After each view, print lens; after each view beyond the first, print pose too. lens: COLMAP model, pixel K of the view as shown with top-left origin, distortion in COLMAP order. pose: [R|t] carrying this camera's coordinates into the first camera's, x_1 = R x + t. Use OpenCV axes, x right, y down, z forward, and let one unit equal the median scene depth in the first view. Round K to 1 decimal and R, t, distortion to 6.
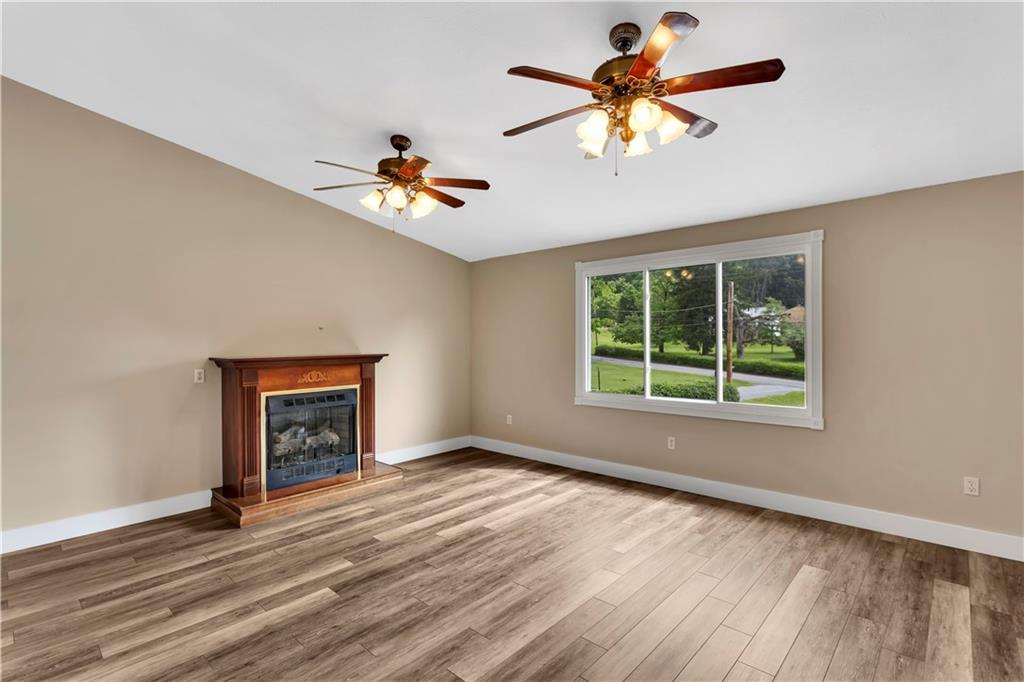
lens RADIAL K [[486.7, 0, 515.2], [0, 486.7, 338.6], [0, 0, 1]] dist [0.000843, 0.002036]
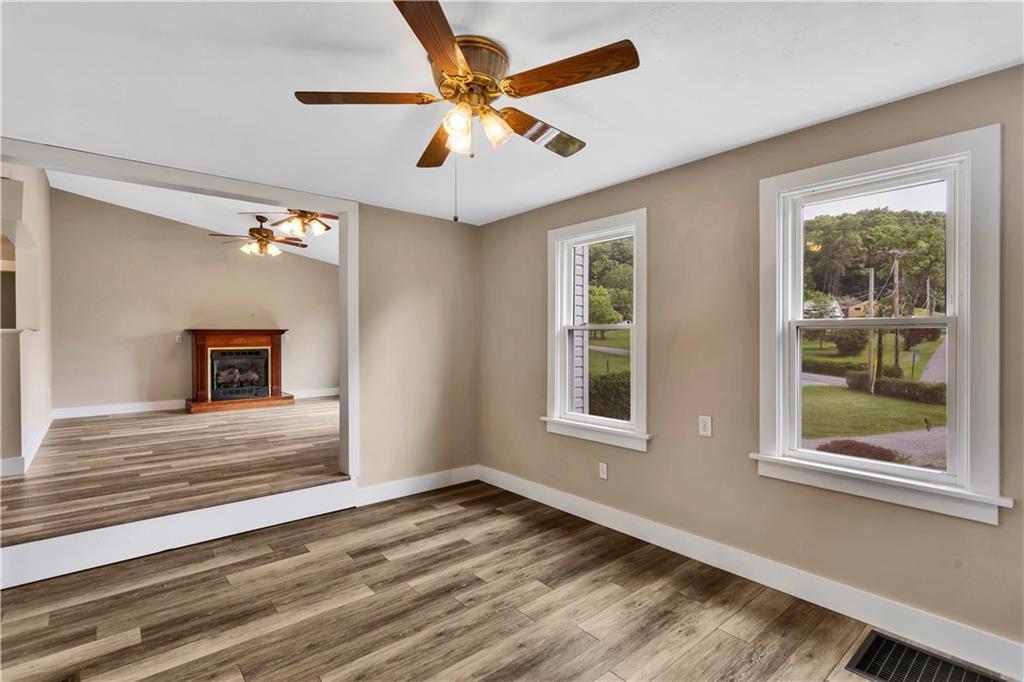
lens RADIAL K [[486.7, 0, 511.2], [0, 486.7, 337.8], [0, 0, 1]] dist [0.000843, 0.002036]
pose [[0.991191, 0.010123, -0.132056, 0.821015], [-0.008751, 0.999902, 0.010964, 0.038753], [0.132154, -0.009712, 0.991182, -0.657621]]
